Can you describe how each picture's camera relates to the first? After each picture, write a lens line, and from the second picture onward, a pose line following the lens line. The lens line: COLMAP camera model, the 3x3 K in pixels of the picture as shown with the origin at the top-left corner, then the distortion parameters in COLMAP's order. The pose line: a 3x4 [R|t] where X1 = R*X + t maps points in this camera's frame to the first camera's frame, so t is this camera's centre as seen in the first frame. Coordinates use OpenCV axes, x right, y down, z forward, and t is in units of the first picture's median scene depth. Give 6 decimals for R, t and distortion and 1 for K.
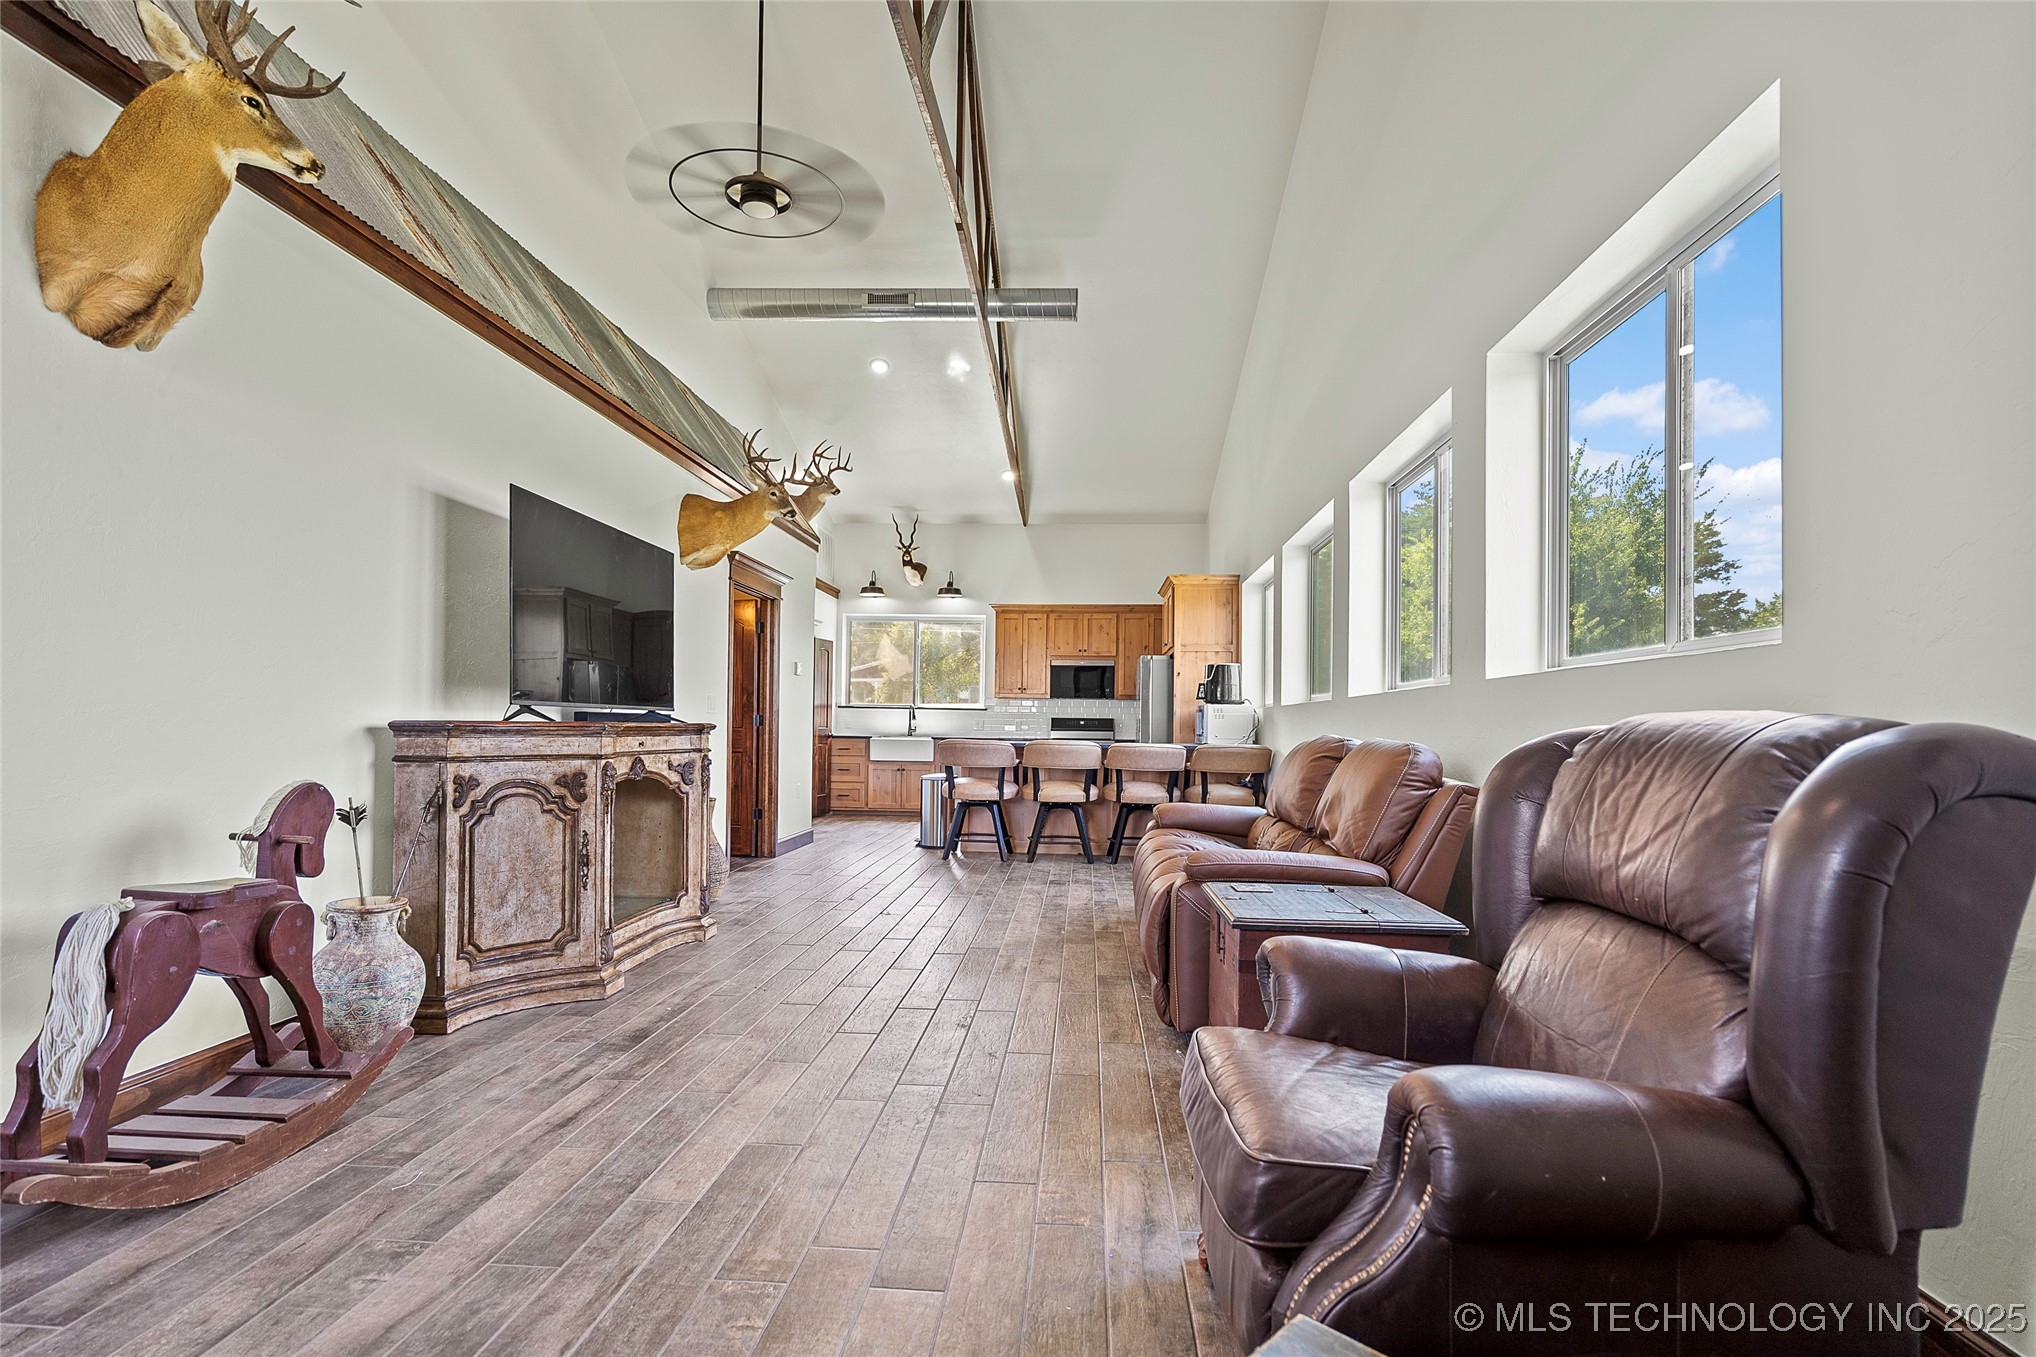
lens RADIAL K [[951.9, 0, 999.0], [0, 951.9, 719.7], [0, 0, 1]] dist [-0.002573, 0.001825]
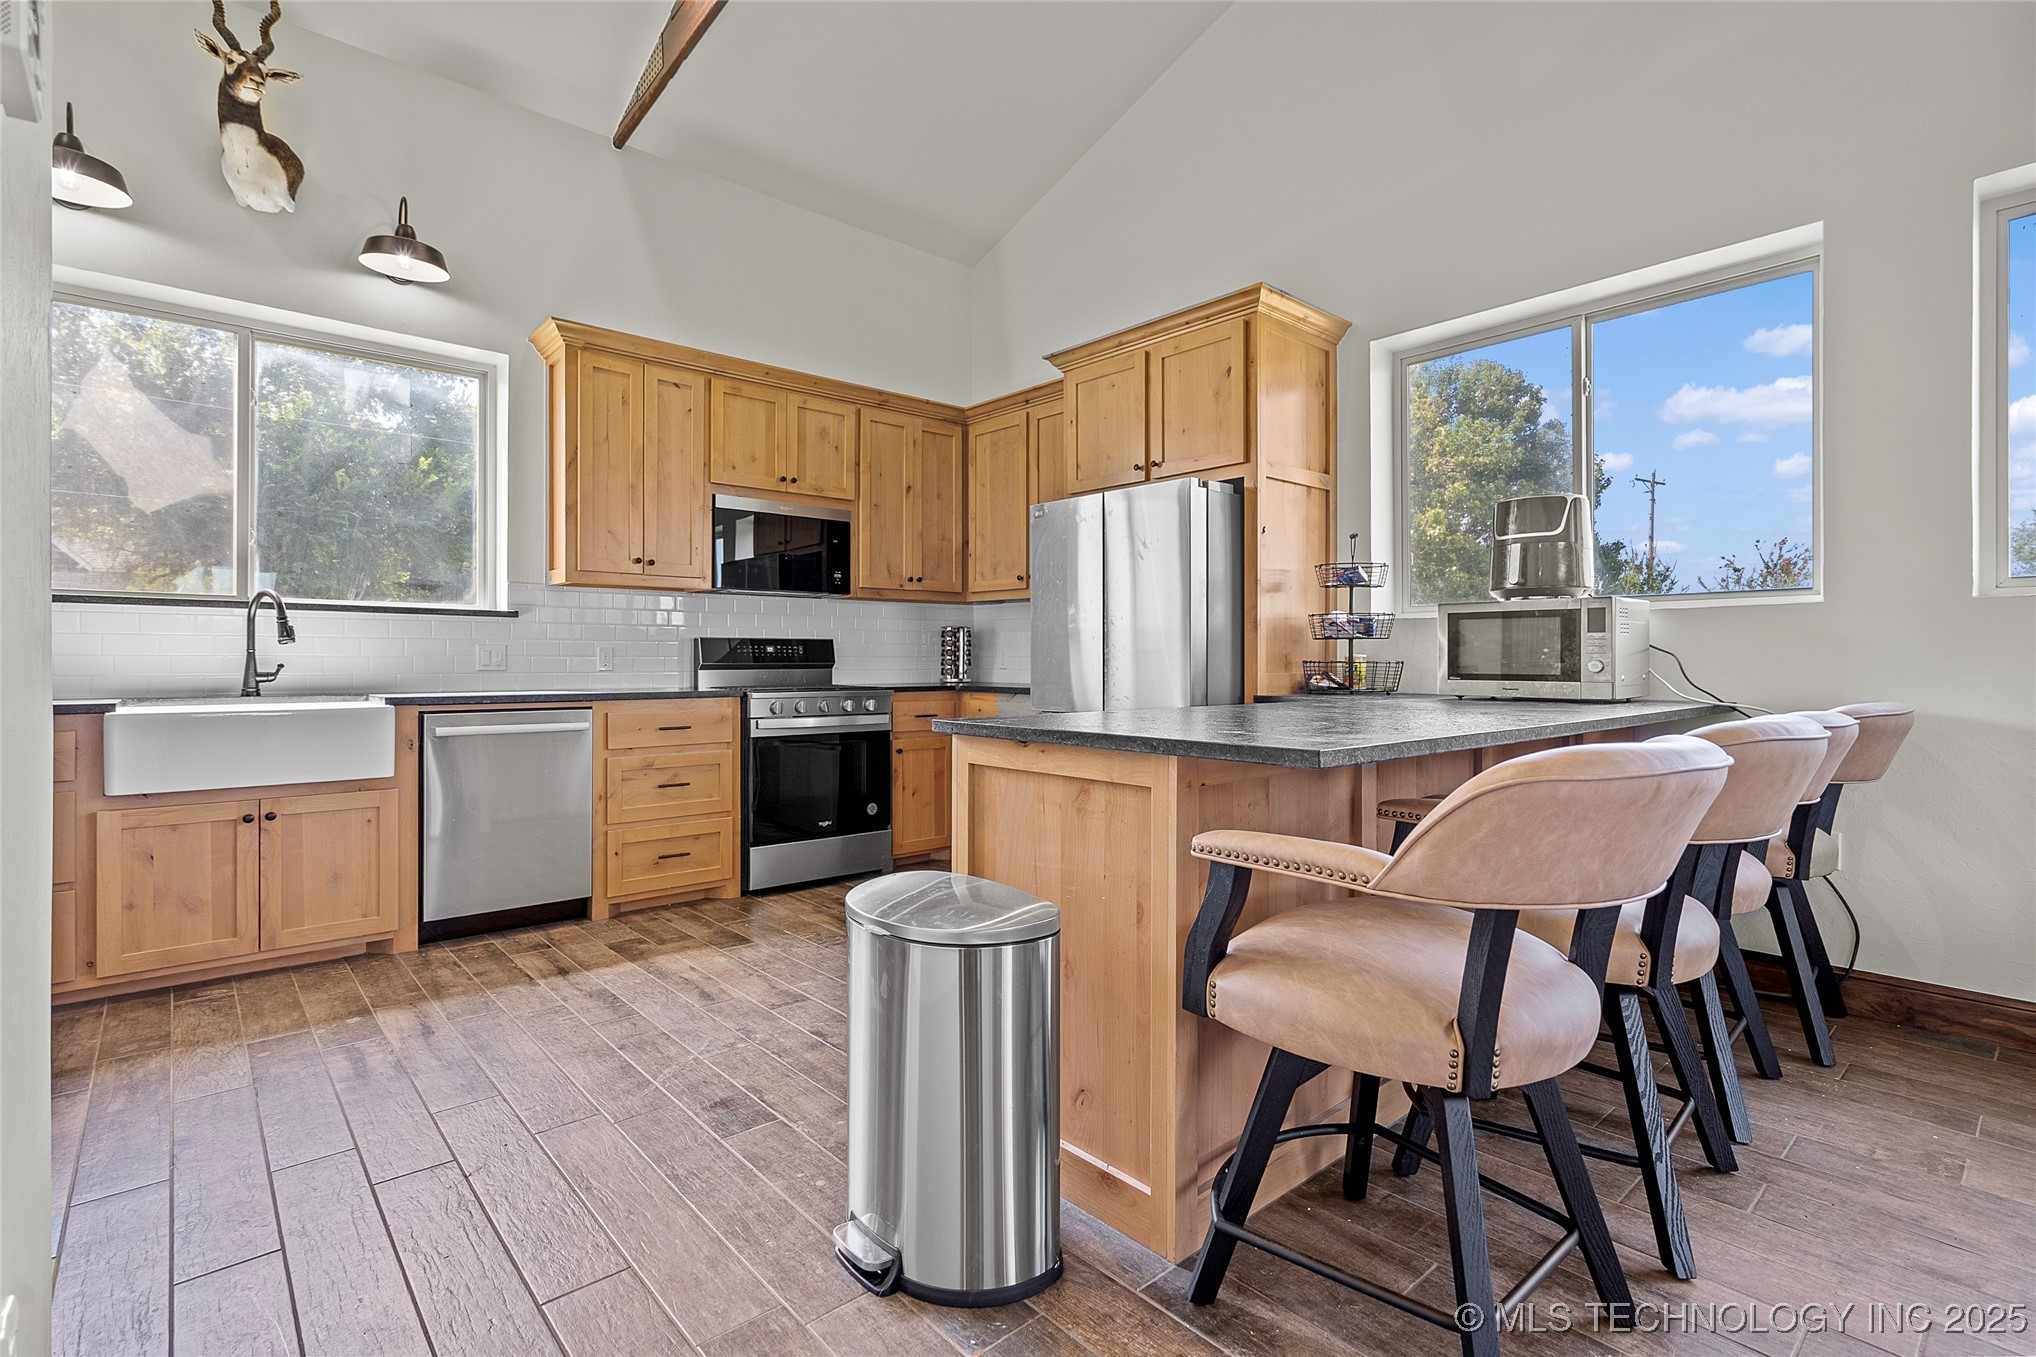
lens RADIAL K [[951.9, 0, 1018.0], [0, 951.9, 653.5], [0, 0, 1]] dist [-0.002573, 0.001825]
pose [[0.683152, -0.006796, 0.730244, -0.220677], [0.001818, 0.999969, 0.007605, 0.002814], [-0.730274, -0.003867, 0.683144, 0.920155]]
